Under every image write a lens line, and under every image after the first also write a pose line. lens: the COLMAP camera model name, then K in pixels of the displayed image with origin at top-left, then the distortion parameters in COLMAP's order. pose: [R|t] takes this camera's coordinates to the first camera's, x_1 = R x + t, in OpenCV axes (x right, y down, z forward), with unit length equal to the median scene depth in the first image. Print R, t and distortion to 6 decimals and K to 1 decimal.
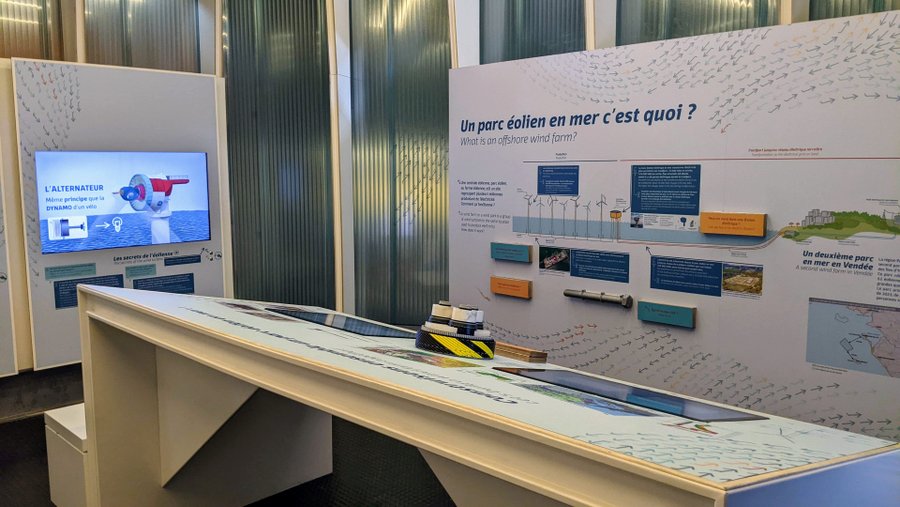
lens RADIAL K [[729.7, 0, 458.6], [0, 729.7, 246.3], [0, 0, 1]] dist [0.030537, -0.072434]
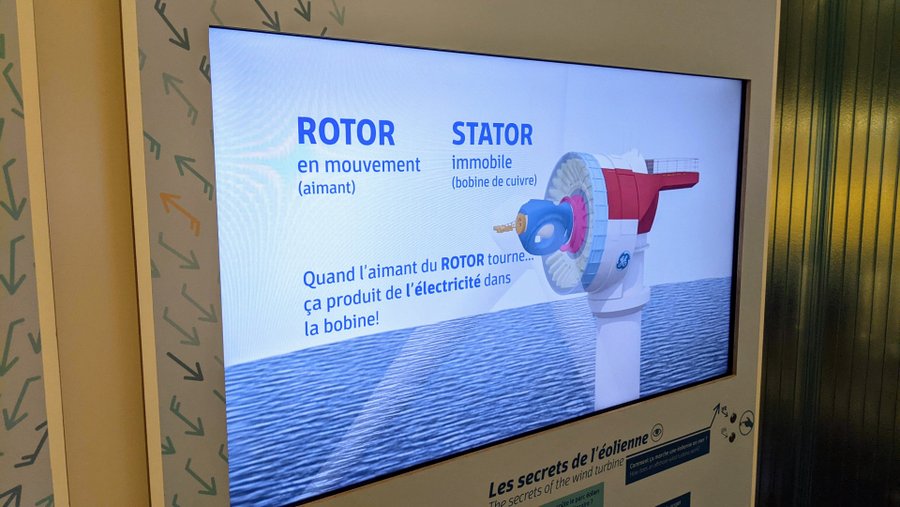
lens RADIAL K [[729.7, 0, 447.2], [0, 729.7, 253.2], [0, 0, 1]] dist [0.030537, -0.072434]
pose [[0.979838, 0.029615, -0.197588, -0.430792], [-0.025363, 0.999390, 0.024018, -0.068221], [0.198179, -0.018522, 0.979991, 0.741469]]
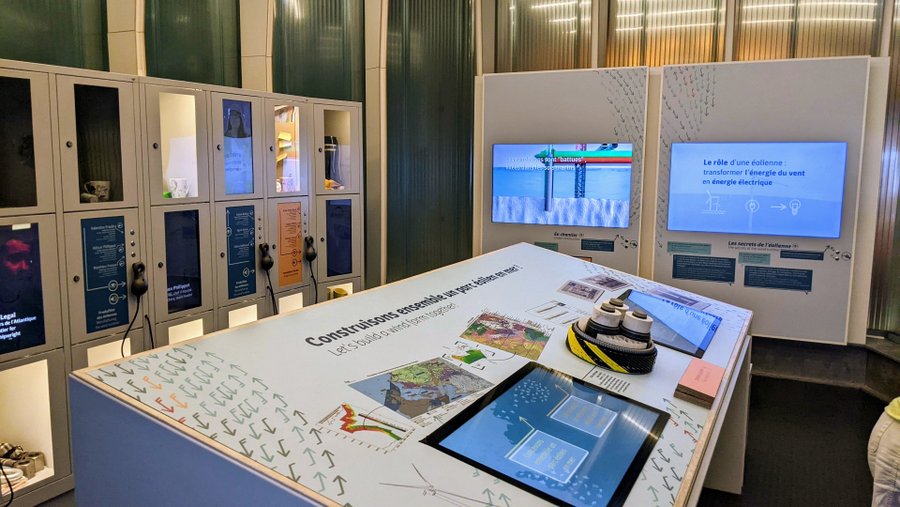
lens RADIAL K [[729.7, 0, 472.4], [0, 729.7, 264.1], [0, 0, 1]] dist [0.030537, -0.072434]
pose [[0.321395, 0.140030, -0.936534, 0.412447], [-0.117045, 0.987297, 0.107453, -0.023257], [0.939684, 0.075082, 0.333702, 0.284569]]
